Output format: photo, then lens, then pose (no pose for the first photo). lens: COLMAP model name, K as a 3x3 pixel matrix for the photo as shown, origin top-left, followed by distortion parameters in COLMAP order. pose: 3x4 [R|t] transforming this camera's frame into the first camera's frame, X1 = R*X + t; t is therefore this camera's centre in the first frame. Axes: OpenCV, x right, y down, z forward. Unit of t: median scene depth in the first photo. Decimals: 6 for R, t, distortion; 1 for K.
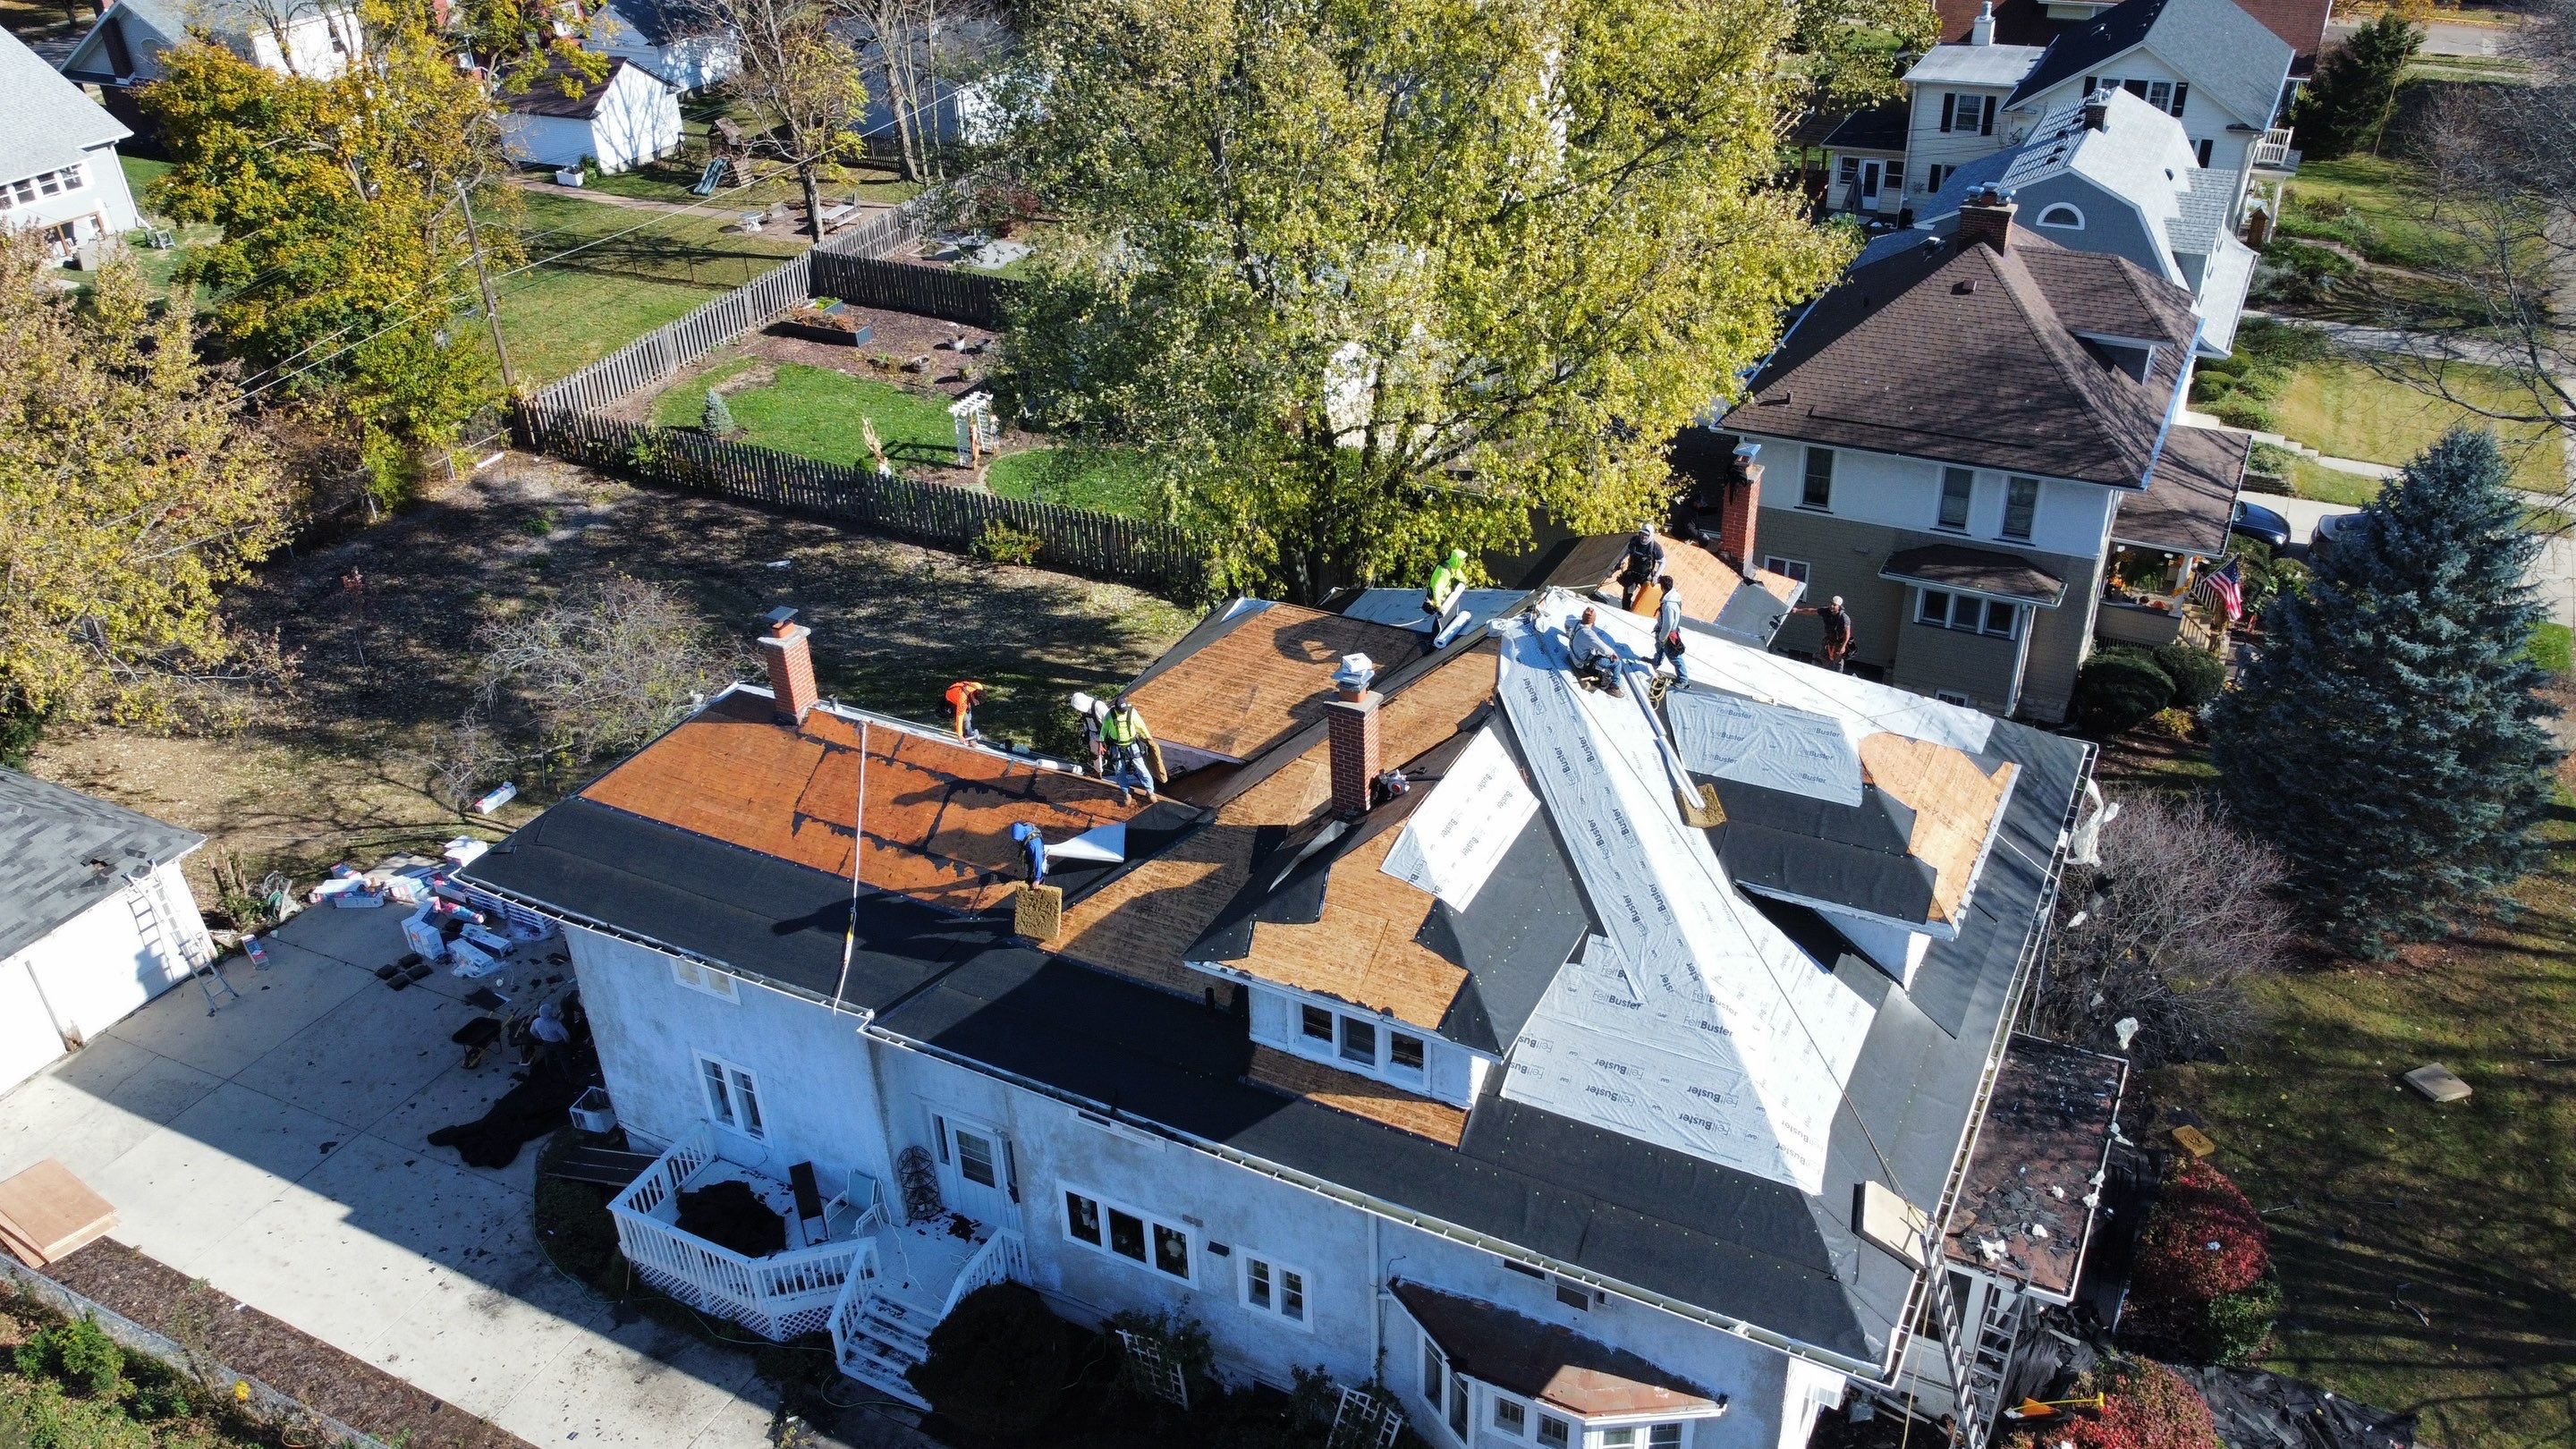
lens RADIAL K [[1940.1, 0, 1288.0], [0, 1940.1, 724.5], [0, 0, 1]] dist [-0.017719, 0.003851]
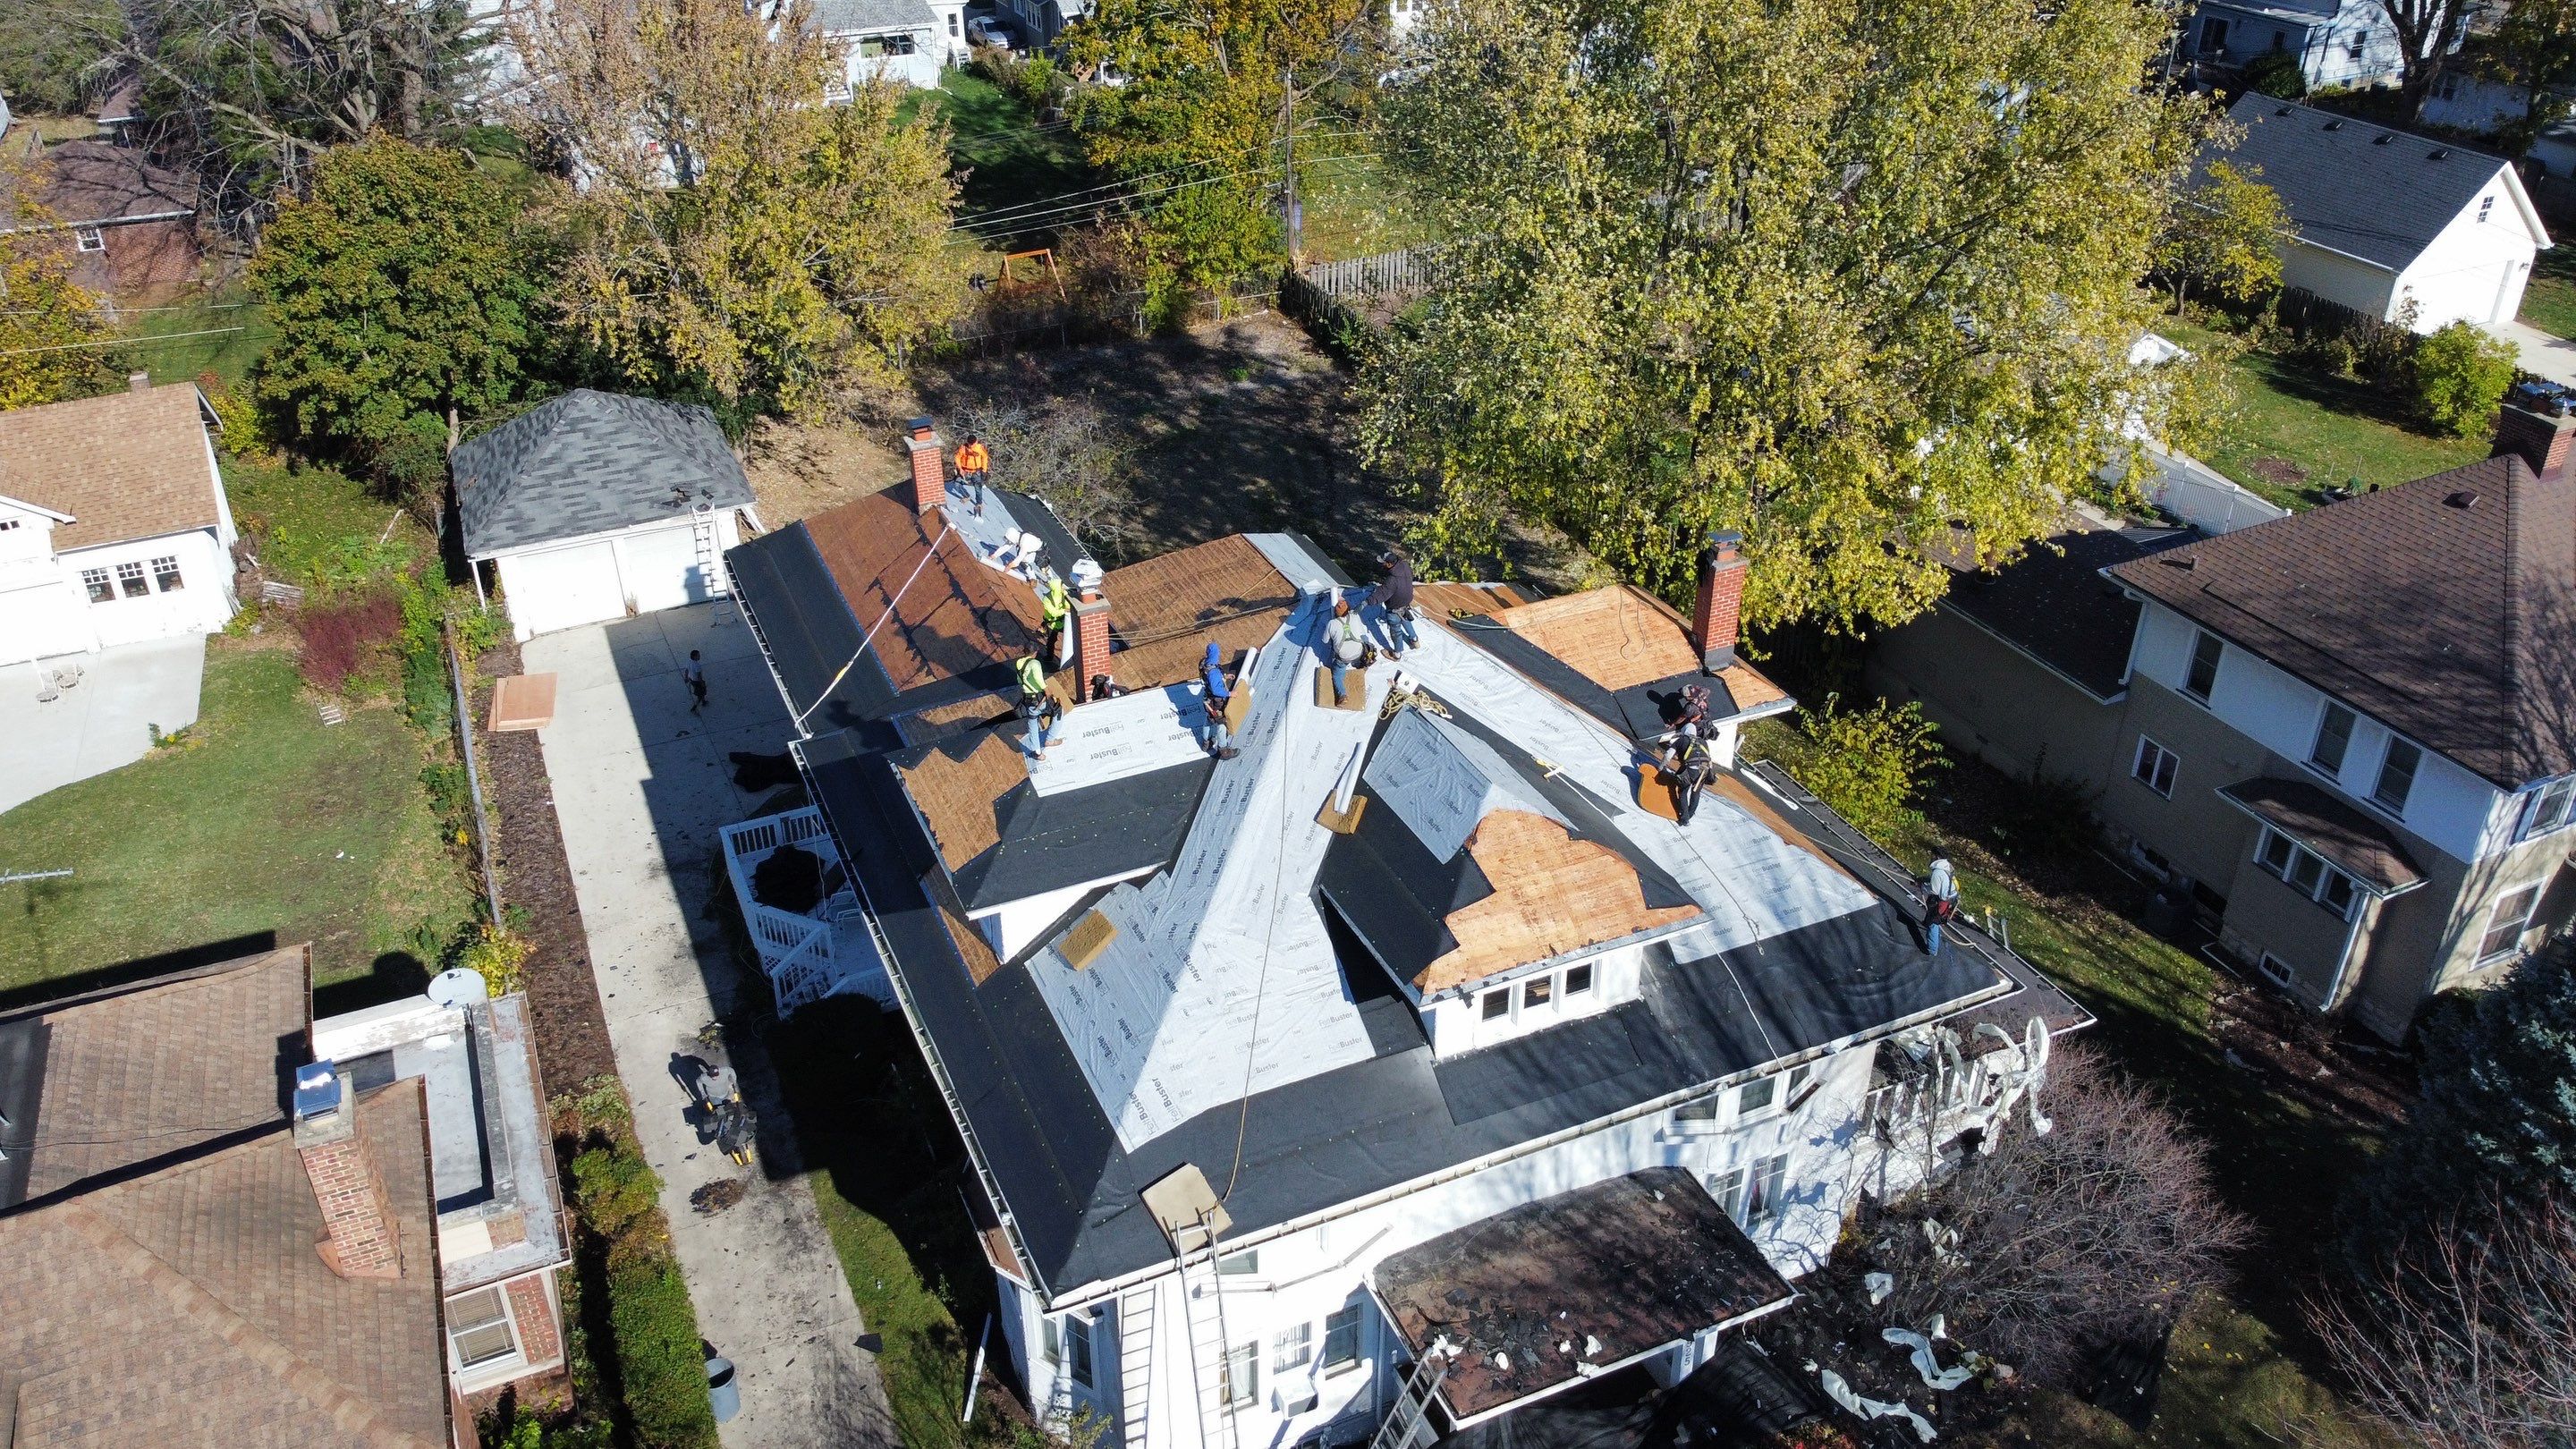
lens RADIAL K [[1940.1, 0, 1288.0], [0, 1940.1, 724.5], [0, 0, 1]] dist [-0.017719, 0.003851]
pose [[0.786842, 0.344103, -0.512322, 0.466645], [-0.337037, 0.935001, 0.110364, -0.069315], [0.516998, 0.085832, 0.851673, 0.071903]]
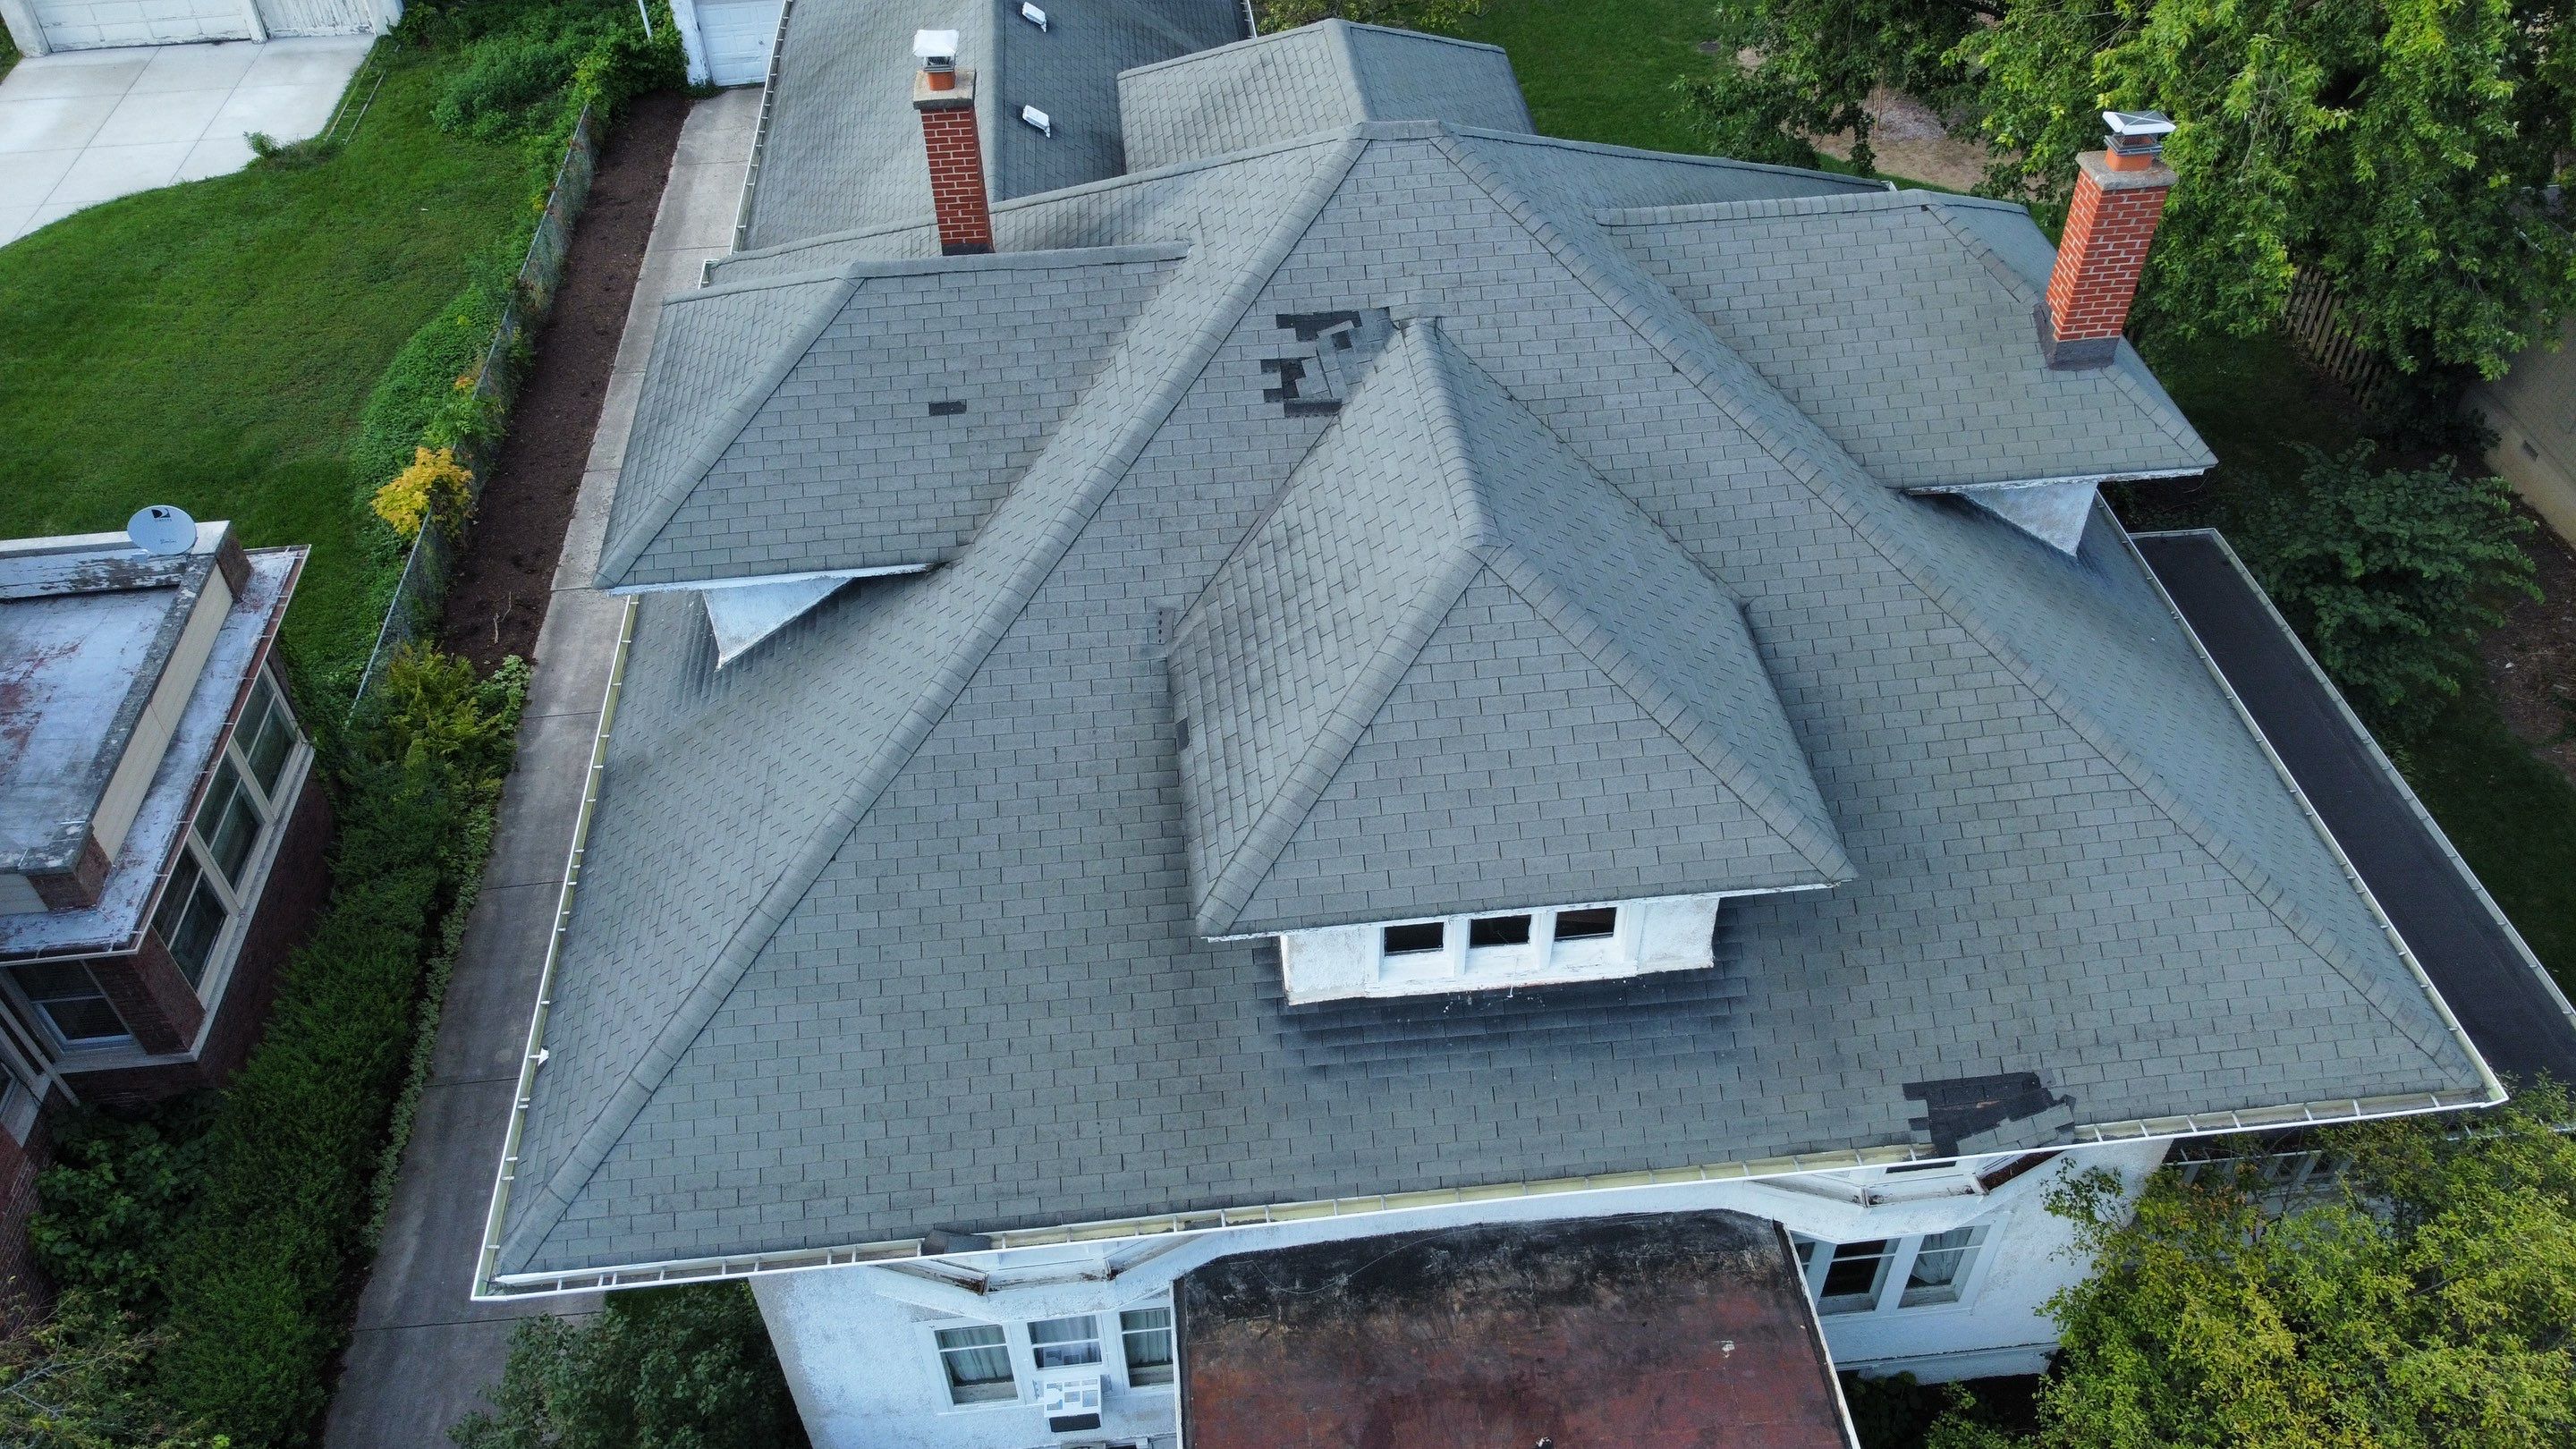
lens RADIAL K [[1952.1, 0, 1288.0], [0, 1952.1, 724.5], [0, 0, 1]] dist [-0.005574, -0.001844]
pose [[0.553697, 0.589793, -0.587846, 0.396821], [-0.433269, 0.806904, 0.401477, -0.100948], [0.711124, 0.032399, 0.702320, 0.402516]]
